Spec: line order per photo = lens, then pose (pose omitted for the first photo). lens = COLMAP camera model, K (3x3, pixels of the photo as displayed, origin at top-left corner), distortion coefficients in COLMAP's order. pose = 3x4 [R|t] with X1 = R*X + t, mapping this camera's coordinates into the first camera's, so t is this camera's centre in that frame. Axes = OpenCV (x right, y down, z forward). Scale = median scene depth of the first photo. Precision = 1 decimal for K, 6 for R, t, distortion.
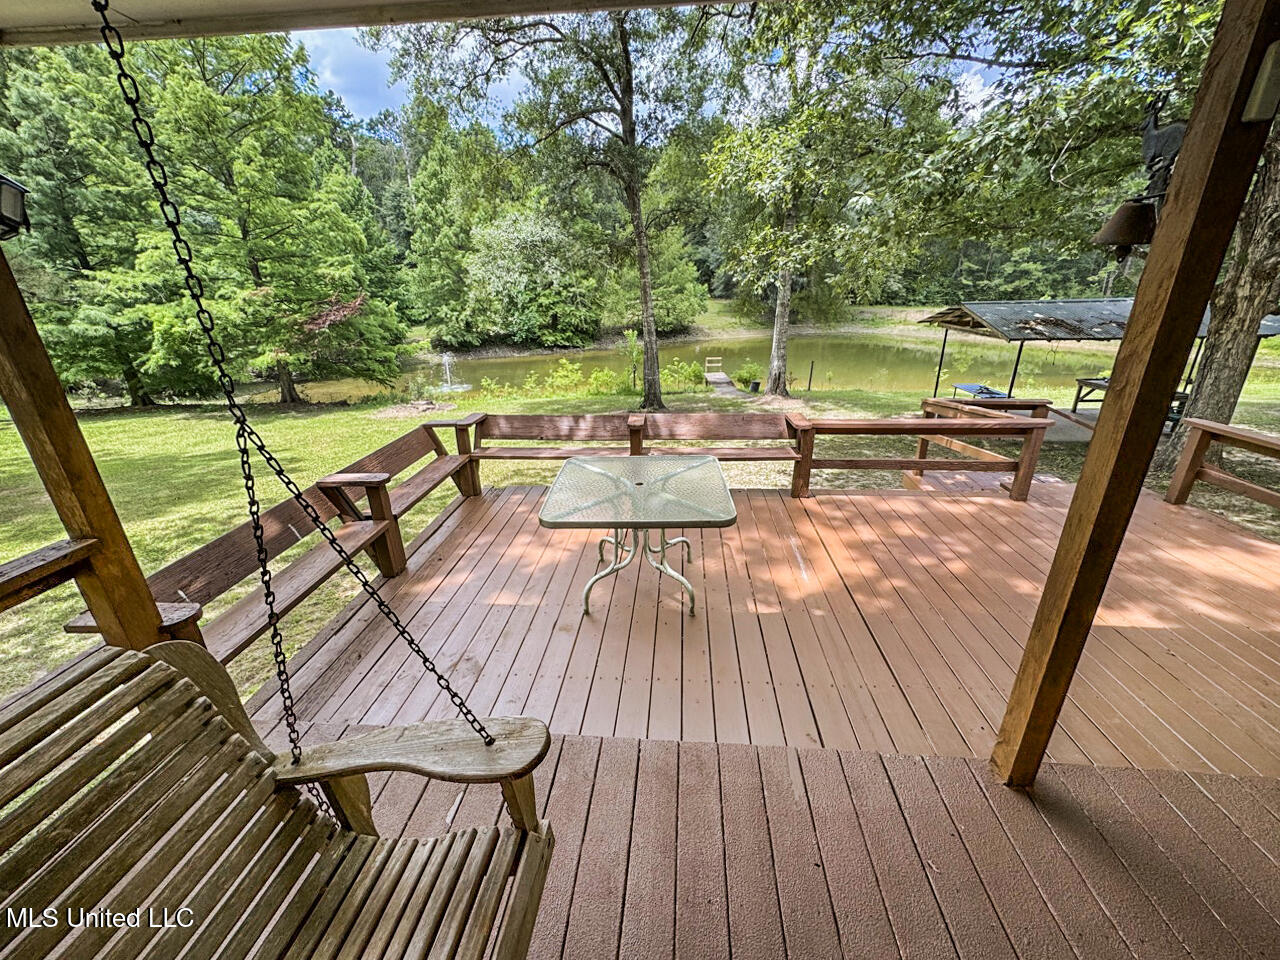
lens RADIAL K [[510.5, 0, 645.4], [0, 510.5, 479.4], [0, 0, 1]] dist [0.004788, 0.000483]
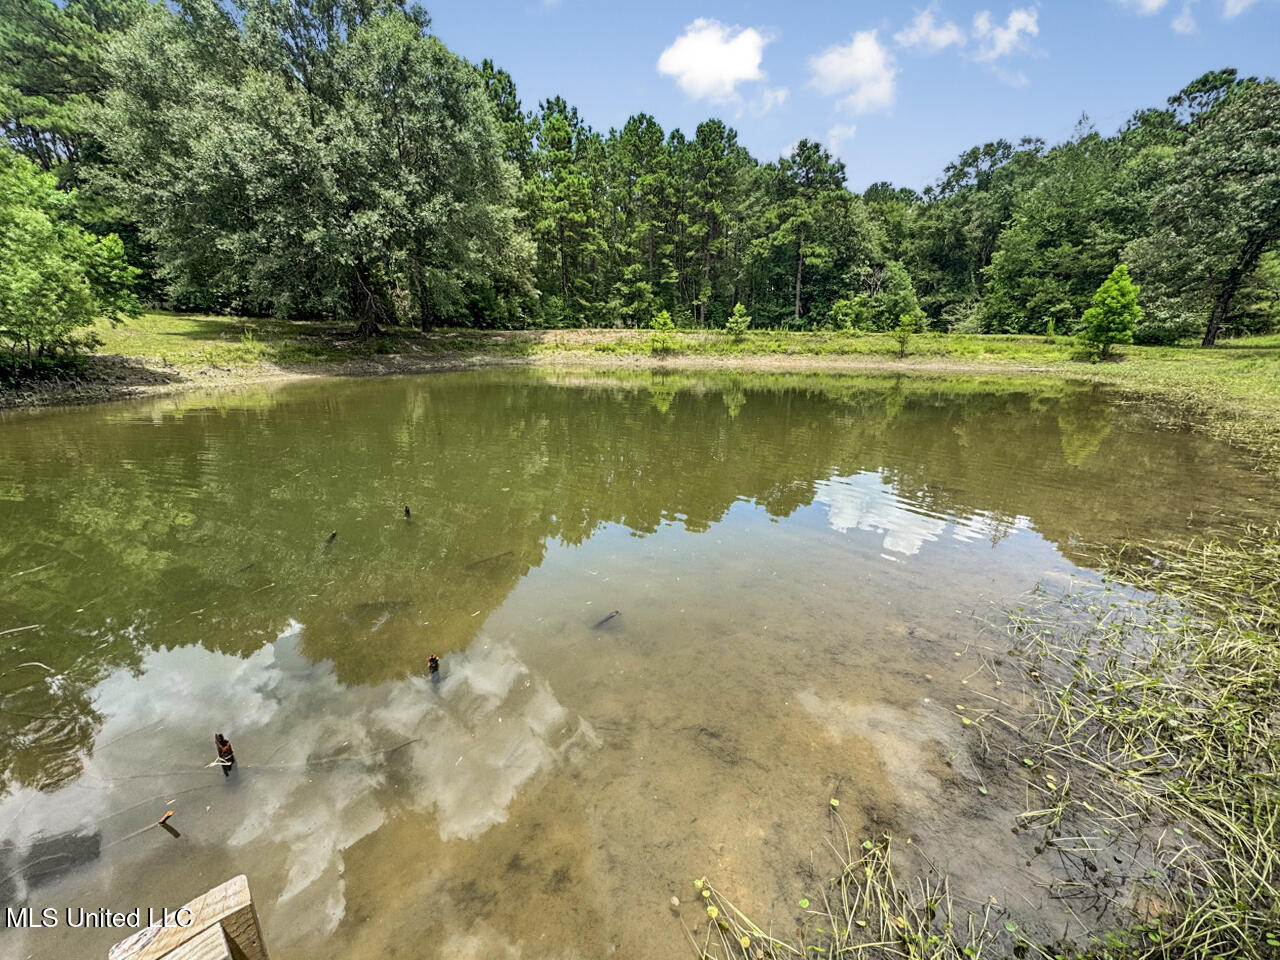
lens RADIAL K [[510.5, 0, 641.4], [0, 510.5, 483.1], [0, 0, 1]] dist [0.004788, 0.000483]
pose [[0.662787, -0.197434, 0.722311, 0.204233], [0.261703, 0.964860, 0.023595, -0.386690], [-0.701587, 0.173392, 0.691166, 1.528994]]
